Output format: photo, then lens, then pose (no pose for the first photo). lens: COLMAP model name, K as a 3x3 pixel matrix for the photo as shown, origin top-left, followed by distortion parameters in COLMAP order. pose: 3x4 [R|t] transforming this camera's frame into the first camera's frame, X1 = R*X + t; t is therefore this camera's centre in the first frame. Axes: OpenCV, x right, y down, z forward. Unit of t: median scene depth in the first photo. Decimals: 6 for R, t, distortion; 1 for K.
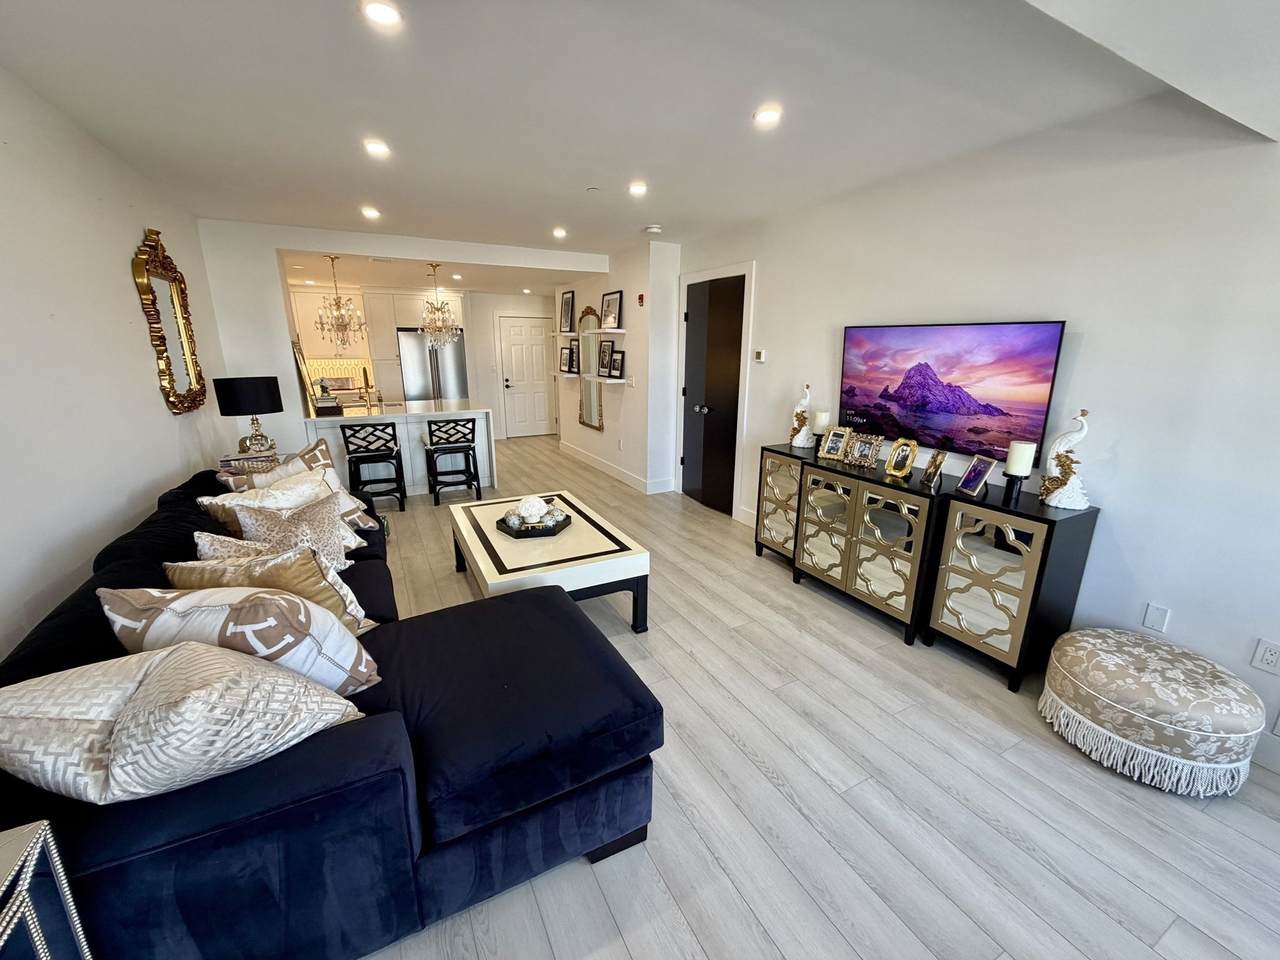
lens RADIAL K [[508.6, 0, 640.1], [0, 508.6, 477.0], [0, 0, 1]] dist [-0.001052, 0.000611]
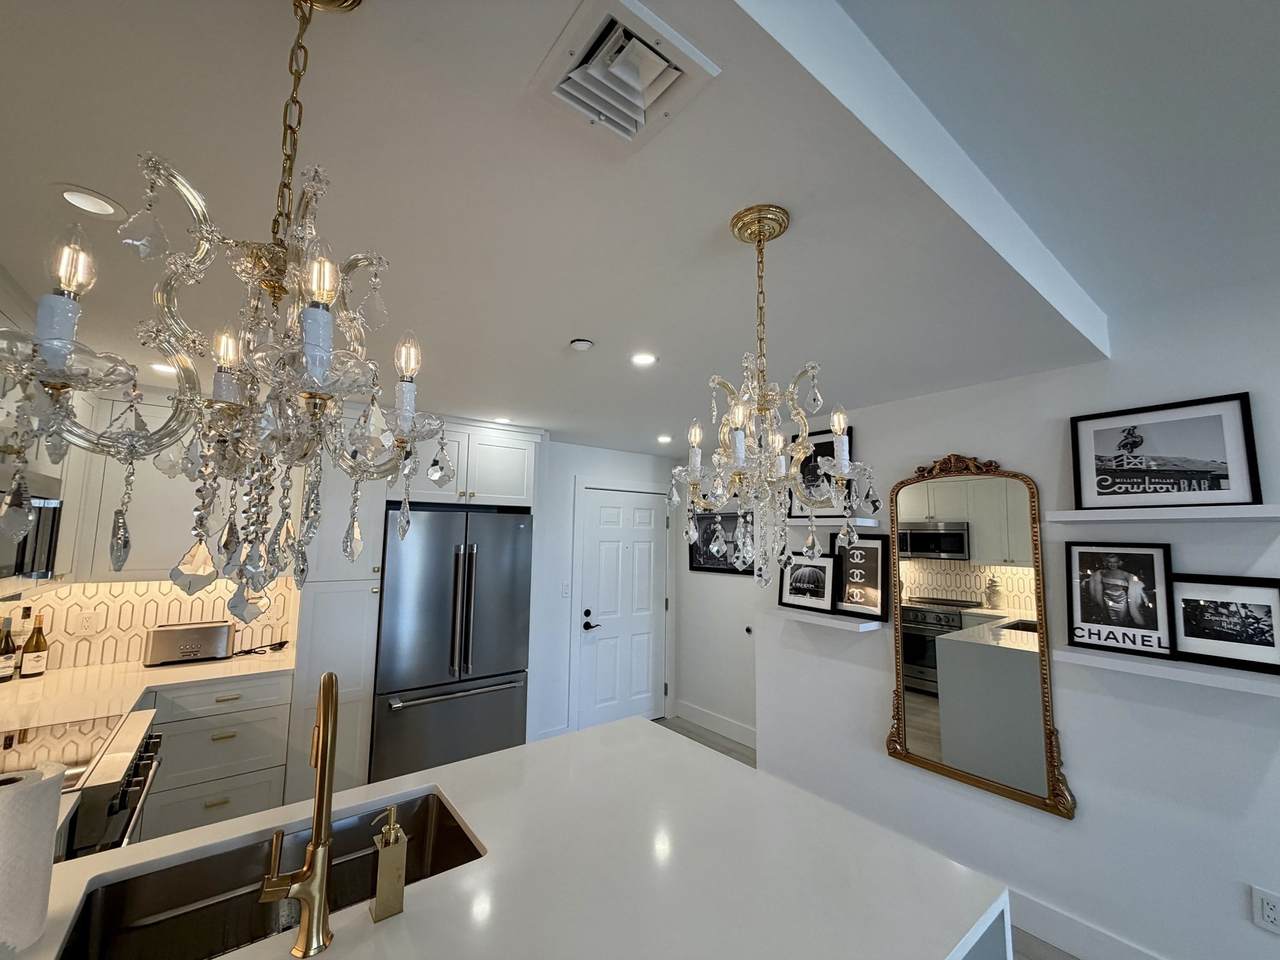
lens RADIAL K [[508.6, 0, 636.4], [0, 508.6, 478.7], [0, 0, 1]] dist [-0.001052, 0.000611]
pose [[0.983387, 0.027789, 0.179380, -0.372164], [0.037116, 0.936551, -0.348562, -0.170627], [-0.177684, 0.349429, 0.919961, 0.620913]]
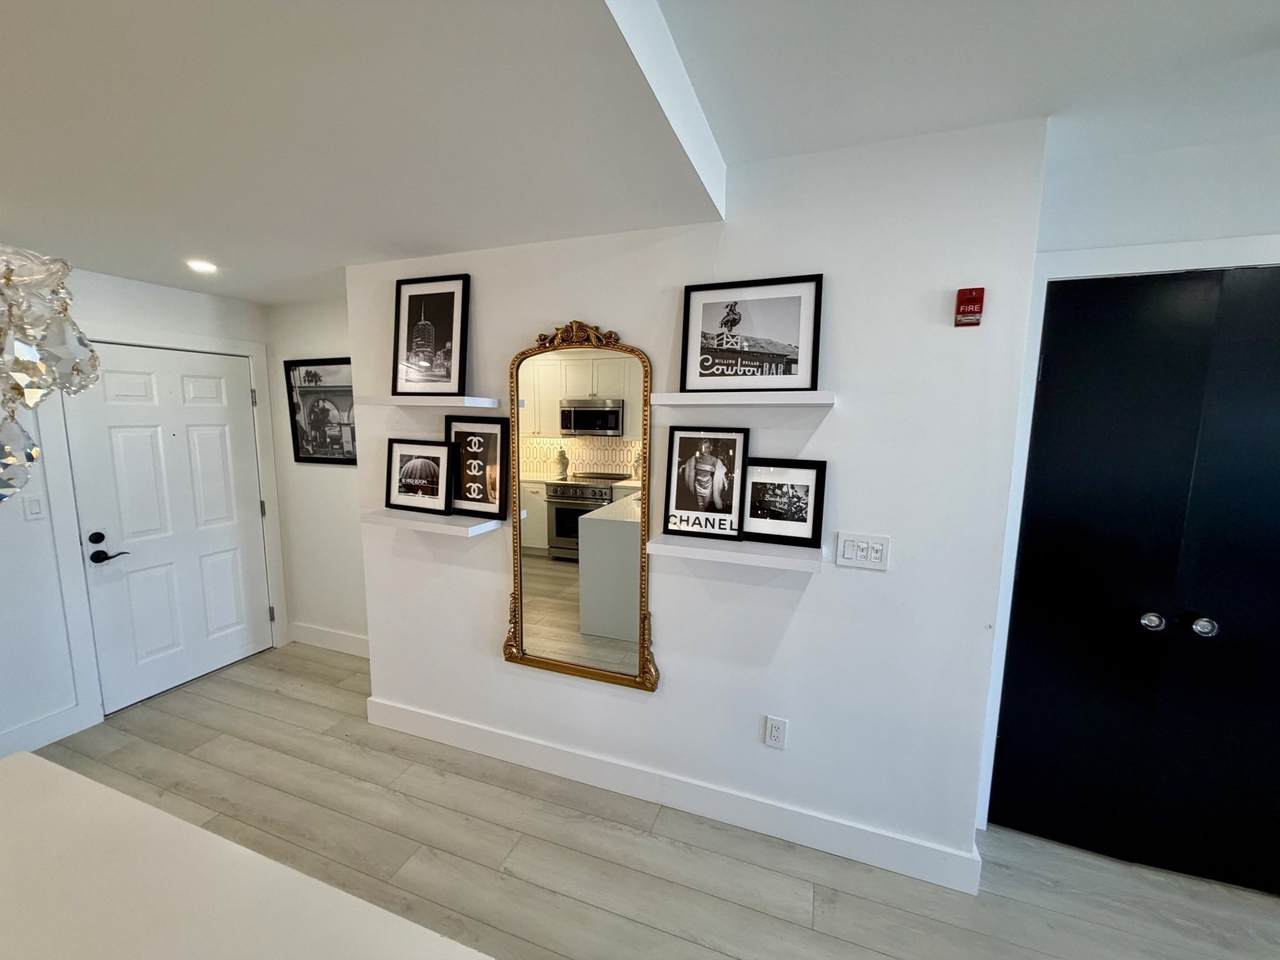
lens RADIAL K [[508.6, 0, 636.3], [0, 508.6, 473.4], [0, 0, 1]] dist [-0.001052, 0.000611]
pose [[0.744076, -0.077060, 0.663636, -0.268108], [0.159262, 0.985148, -0.064174, -0.190830], [-0.648835, 0.153442, 0.745298, 0.673685]]
